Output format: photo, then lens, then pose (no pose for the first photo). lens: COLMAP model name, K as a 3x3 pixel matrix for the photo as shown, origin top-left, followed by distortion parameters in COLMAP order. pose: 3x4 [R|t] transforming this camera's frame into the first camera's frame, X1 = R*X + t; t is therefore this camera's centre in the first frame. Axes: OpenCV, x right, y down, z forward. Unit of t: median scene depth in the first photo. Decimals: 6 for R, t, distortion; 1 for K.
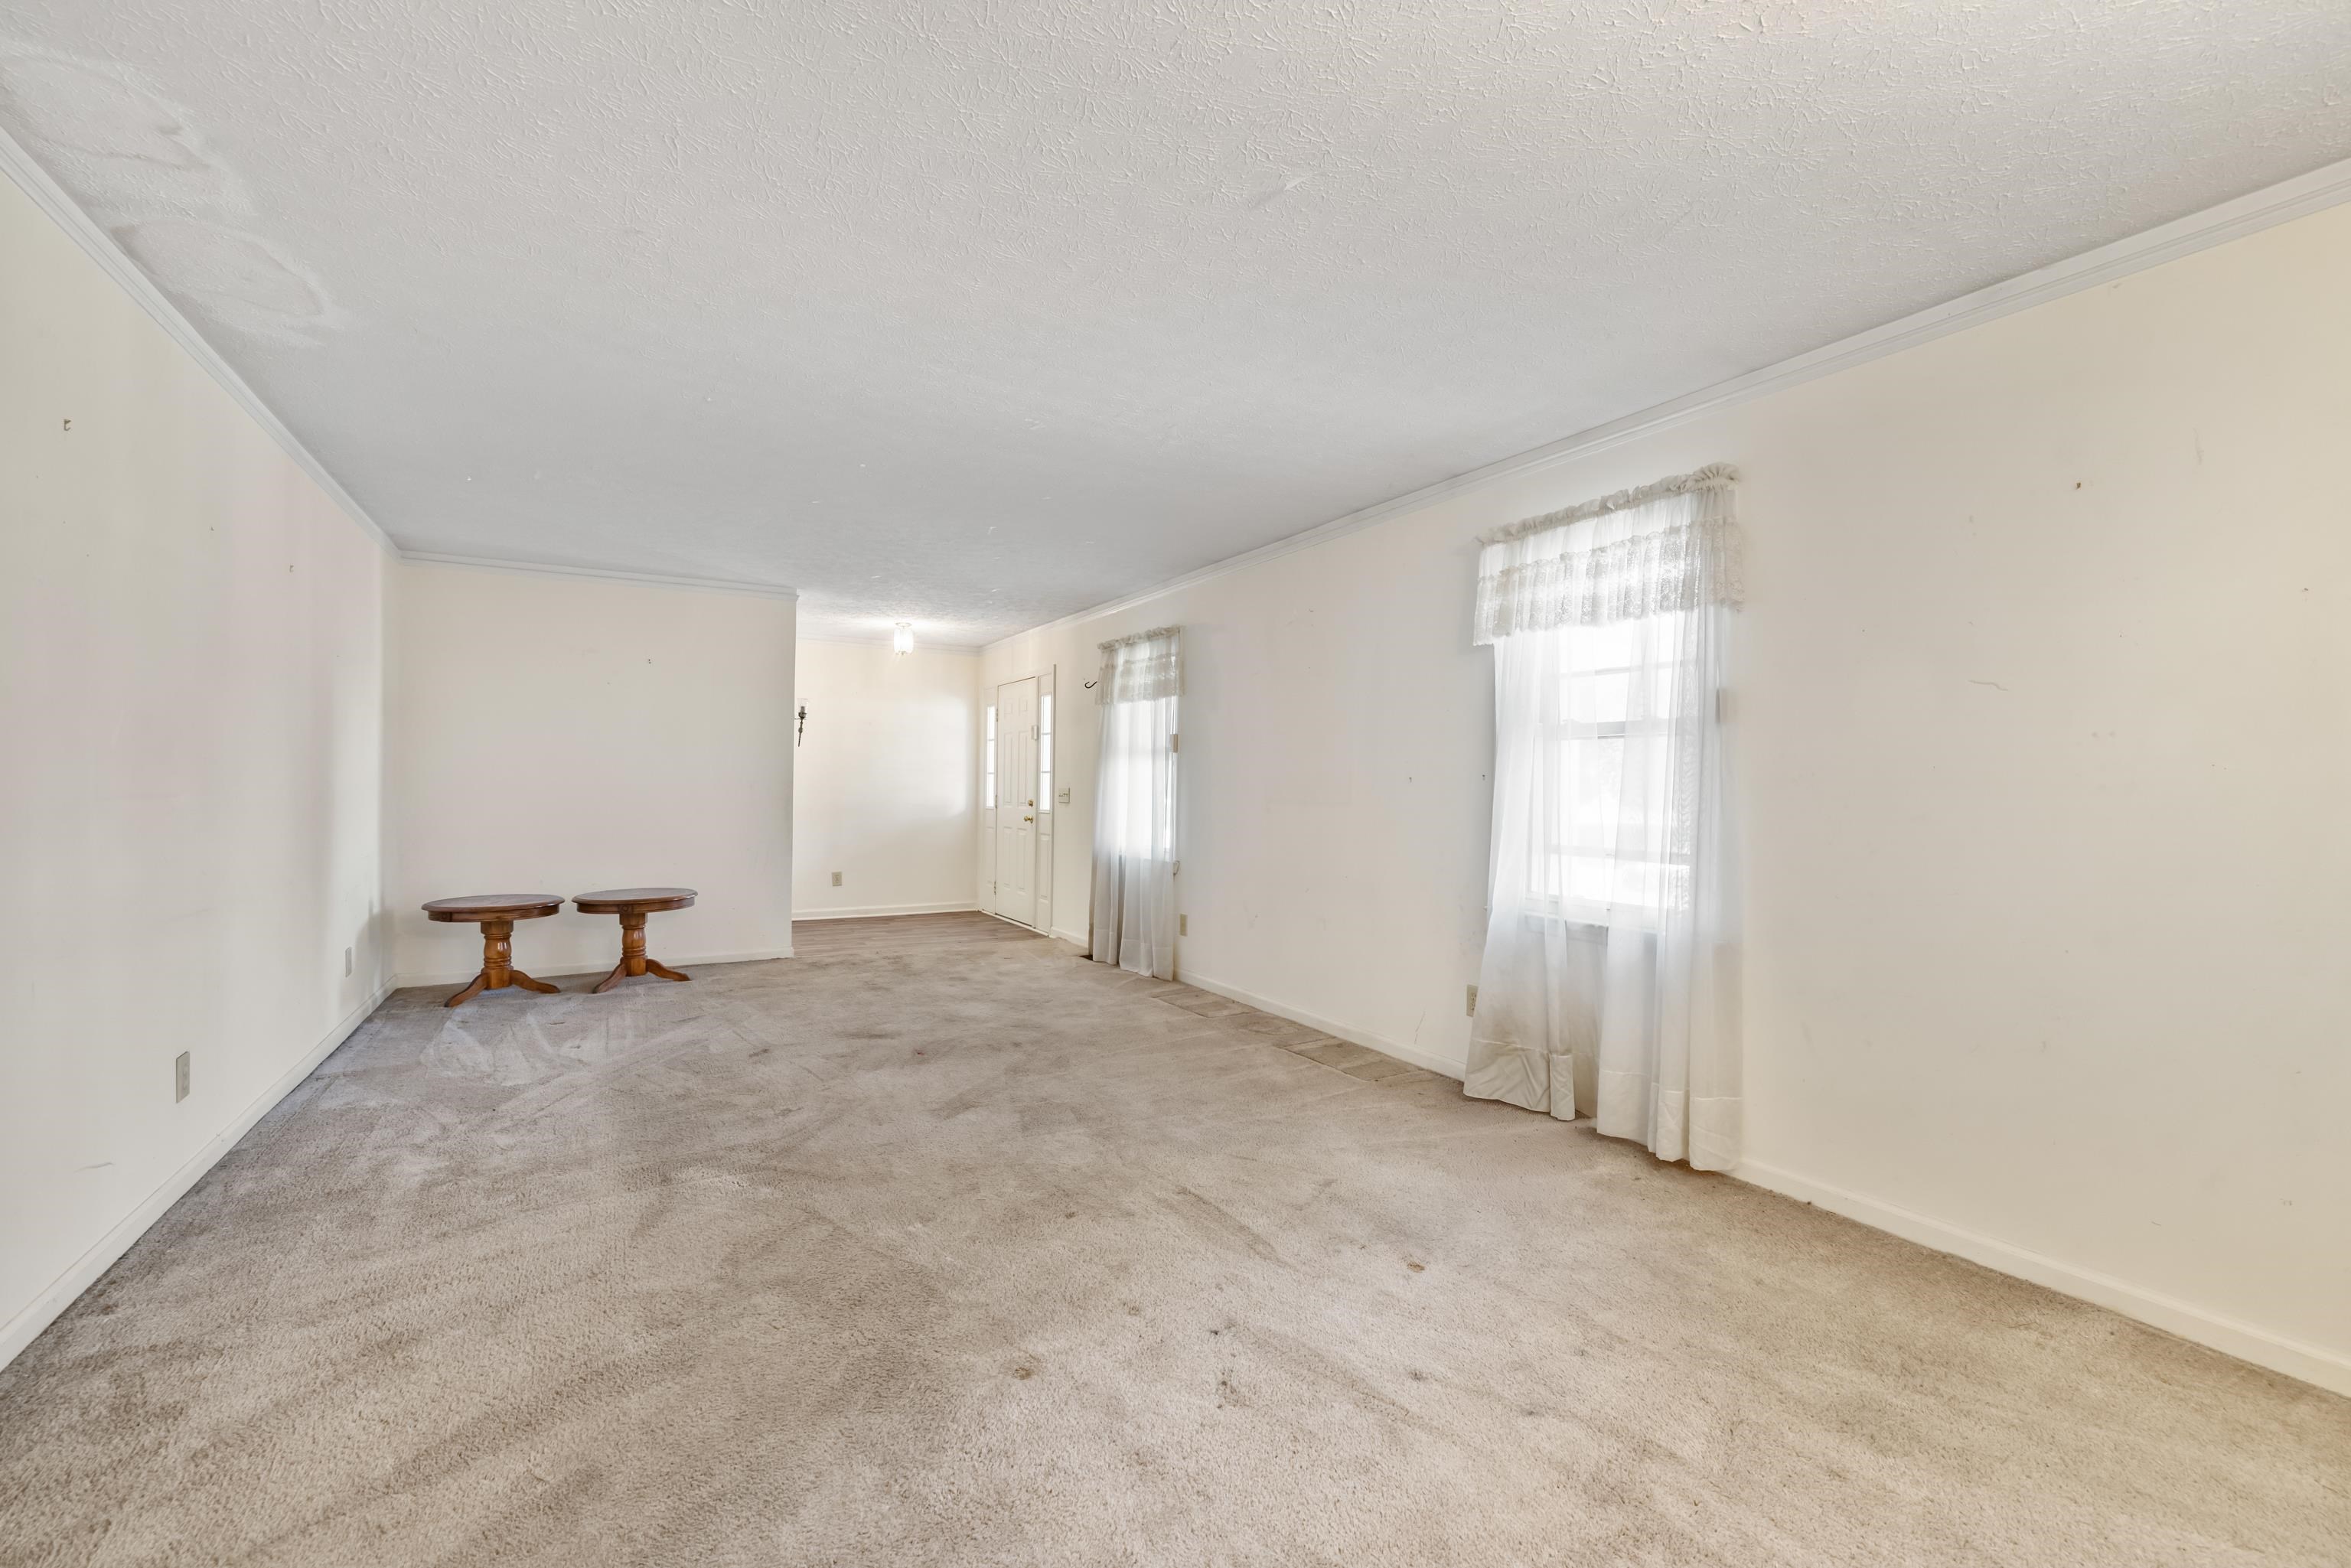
lens RADIAL K [[1000.2, 0, 1178.6], [0, 1000.2, 787.0], [0, 0, 1]] dist [-0.000044, 0.000105]
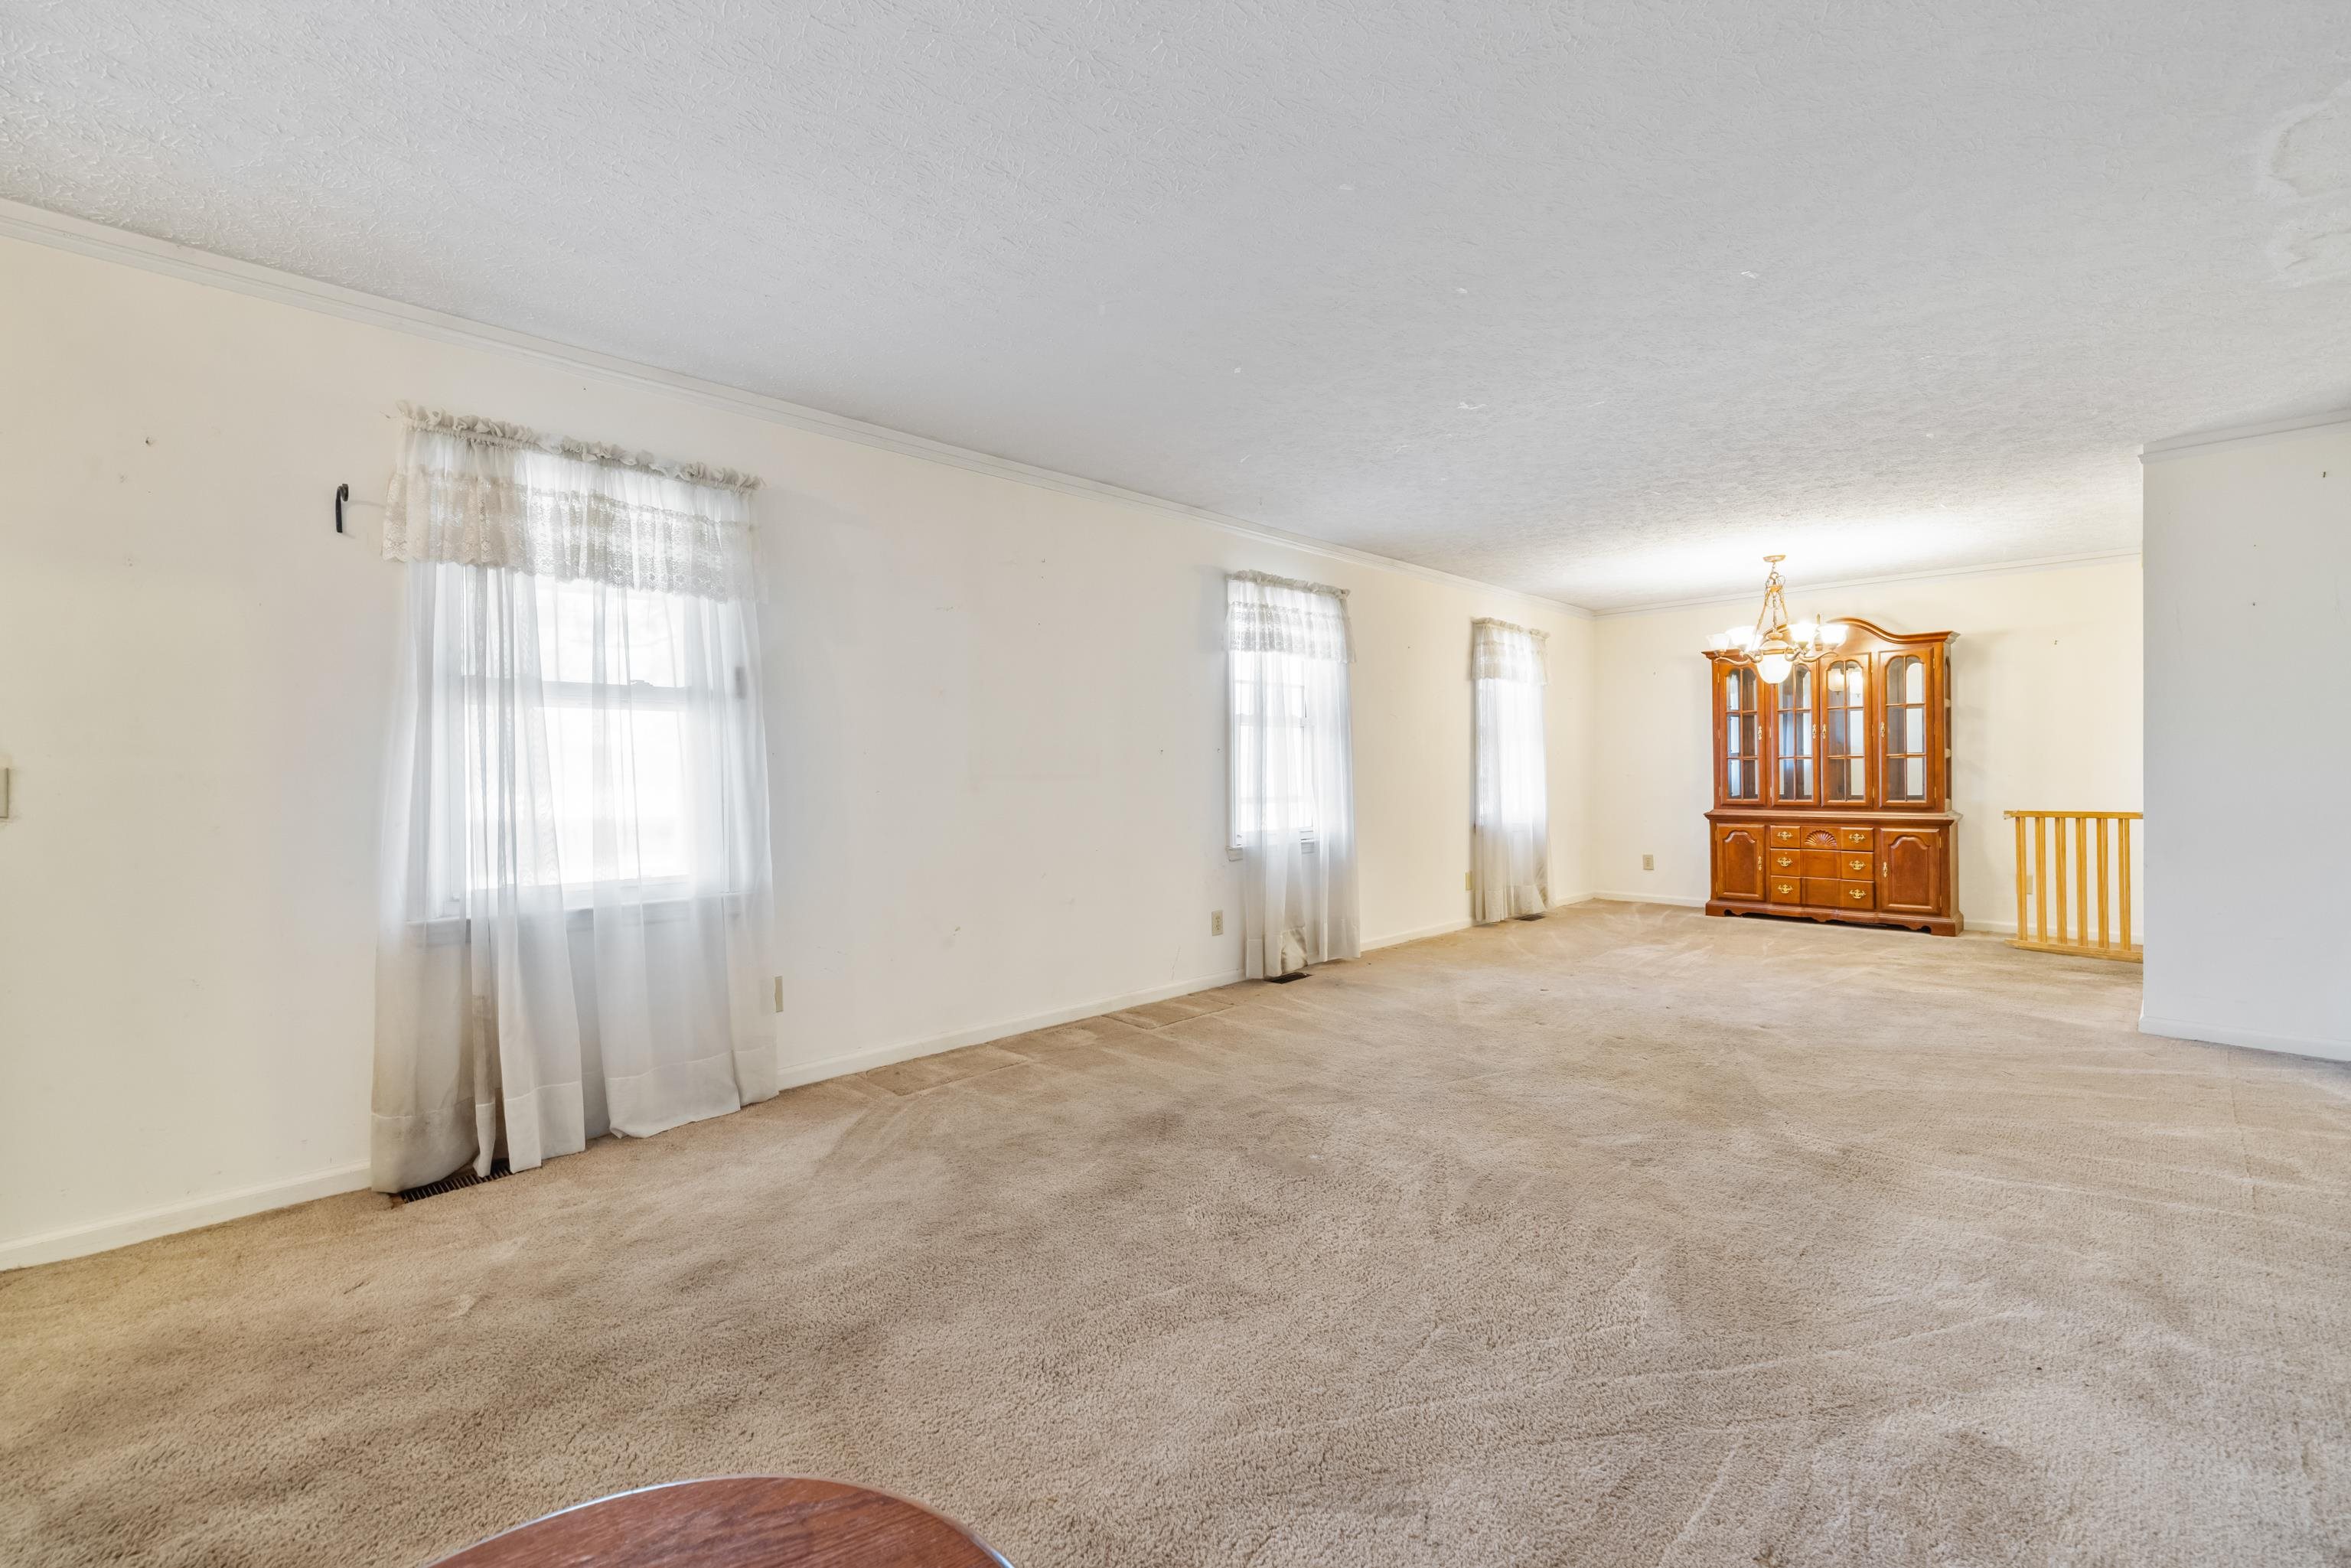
lens RADIAL K [[1000.2, 0, 1178.6], [0, 1000.2, 787.0], [0, 0, 1]] dist [-0.000044, 0.000105]
pose [[-0.266201, -0.032711, 0.963362, -0.873177], [0.001571, 0.999408, 0.034369, -0.006905], [-0.963916, 0.010662, -0.265992, 1.291036]]
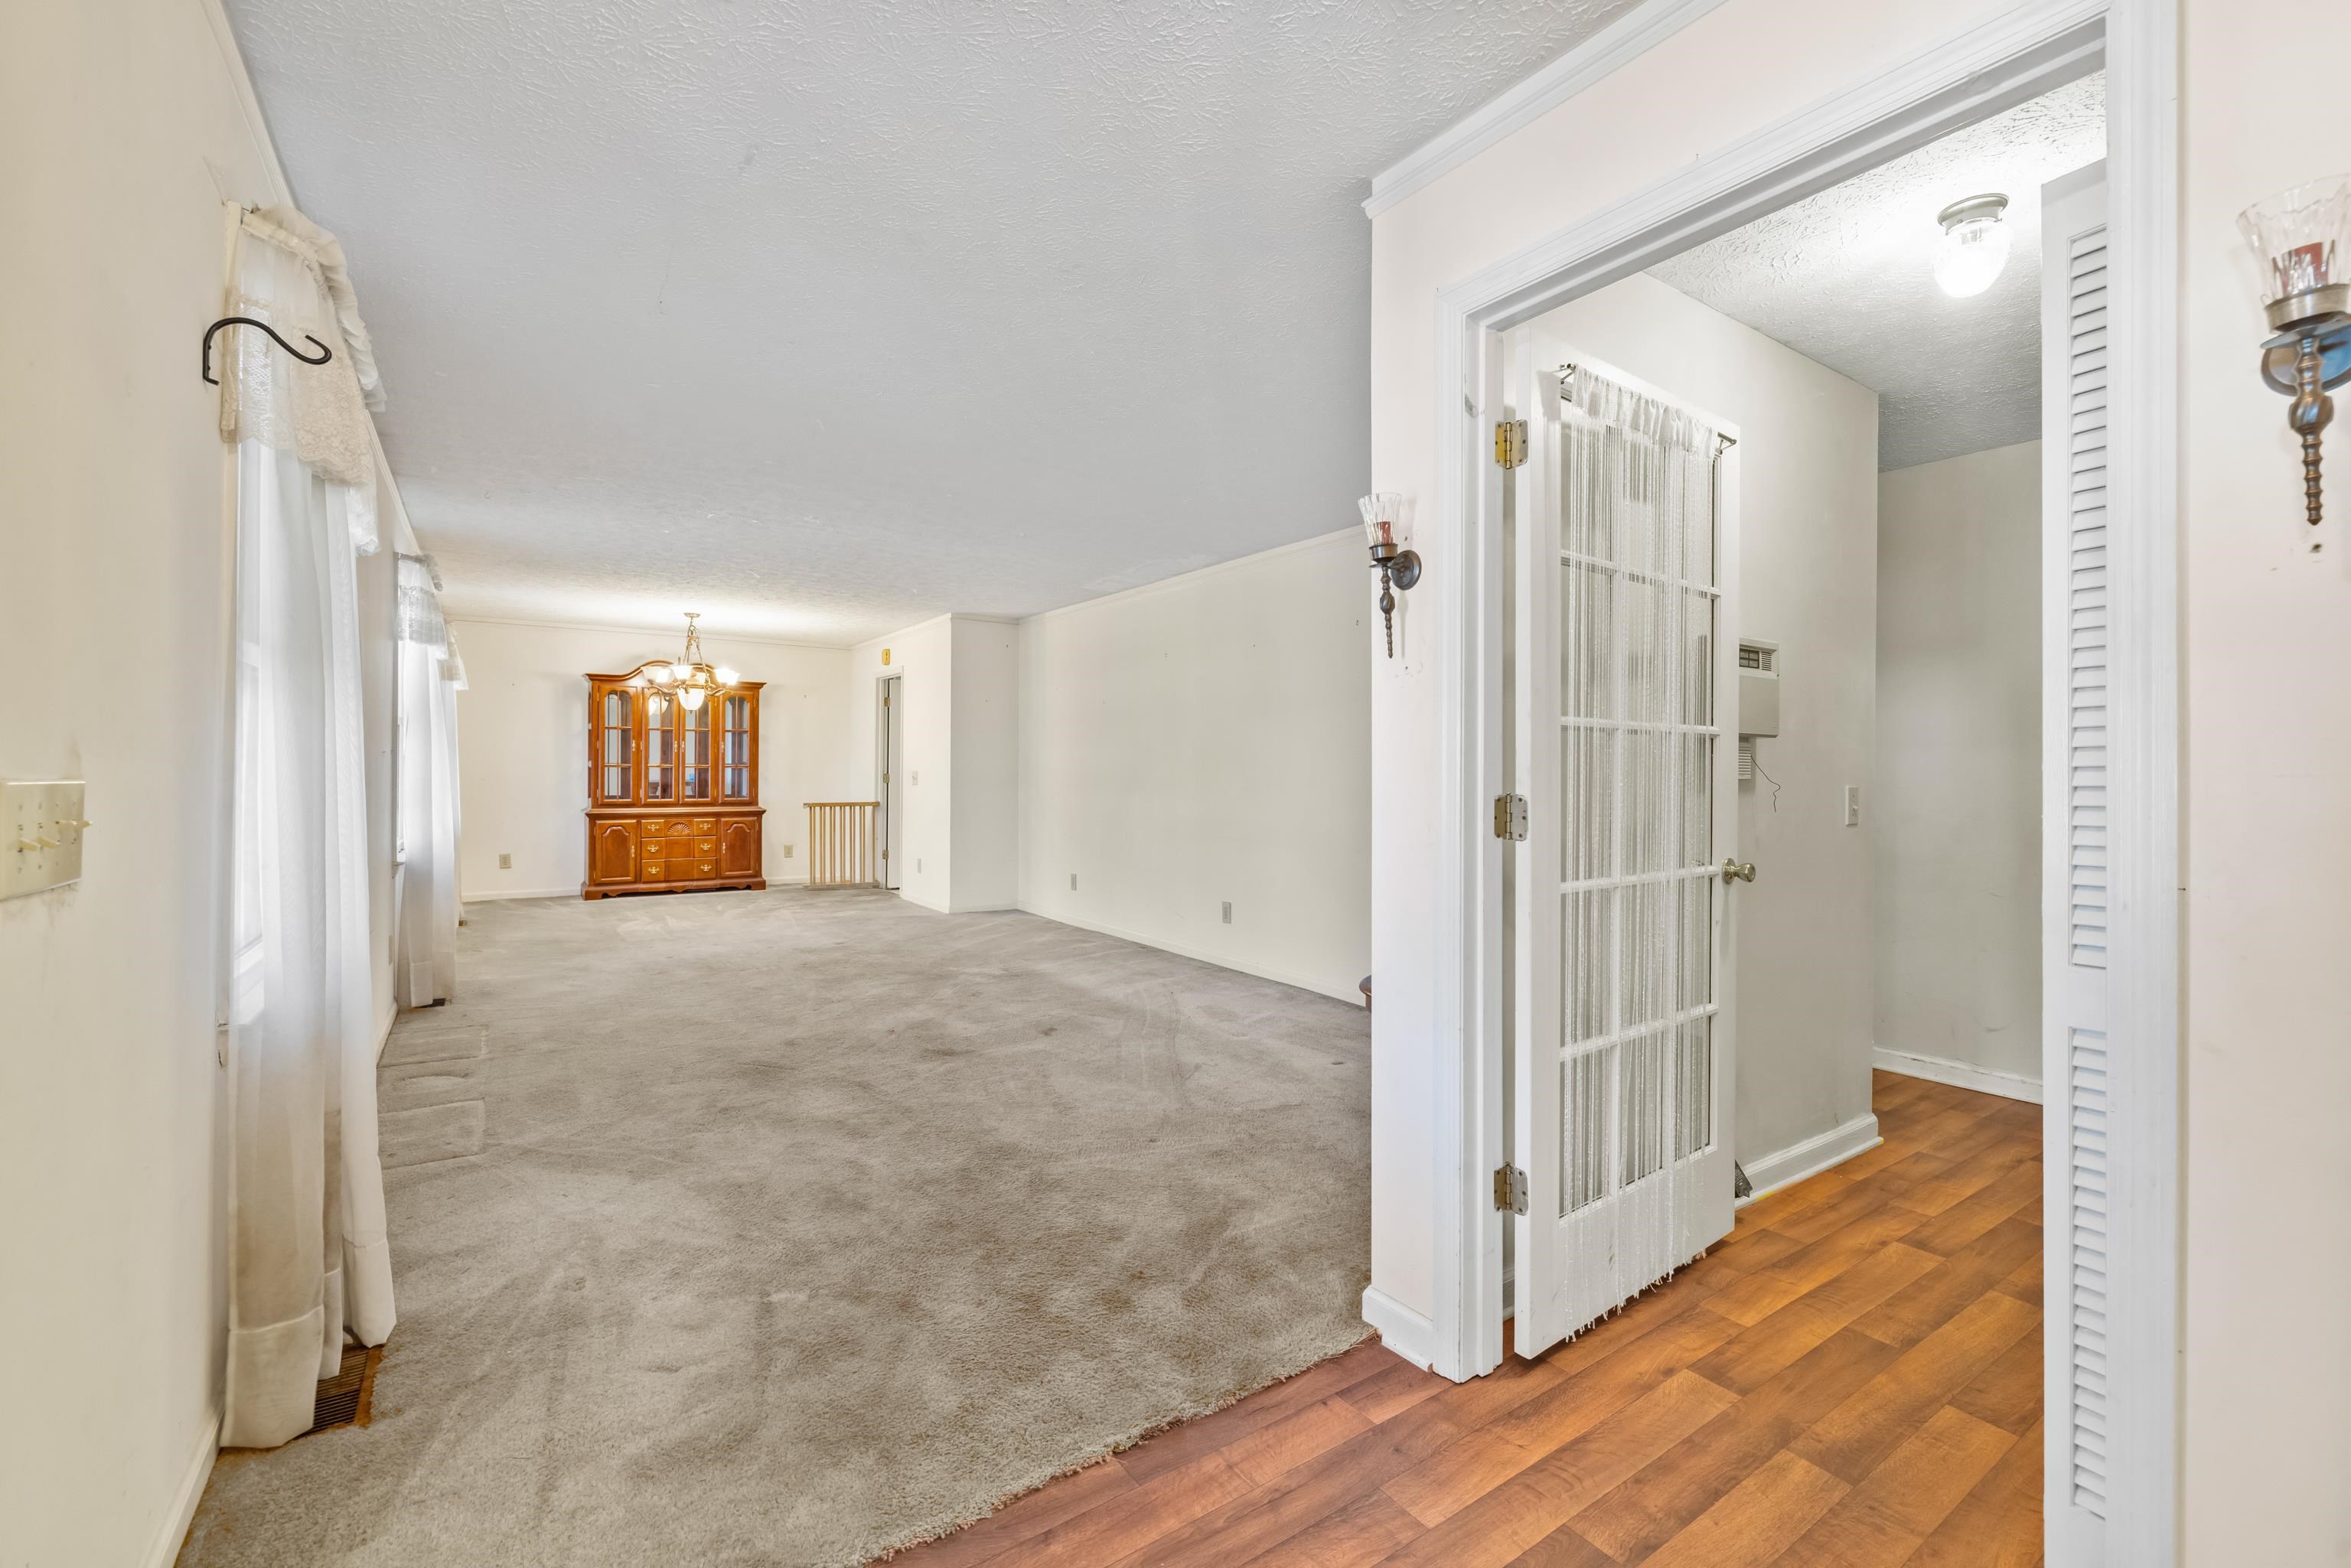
lens RADIAL K [[948.8, 0, 1175.5], [0, 948.8, 784.0], [0, 0, 1]] dist [0.000706, 0.000122]
pose [[-0.997737, -0.024392, -0.062650, -0.474525], [-0.025090, 0.999631, 0.010376, -0.007477], [0.062374, 0.011924, -0.997982, 1.996358]]
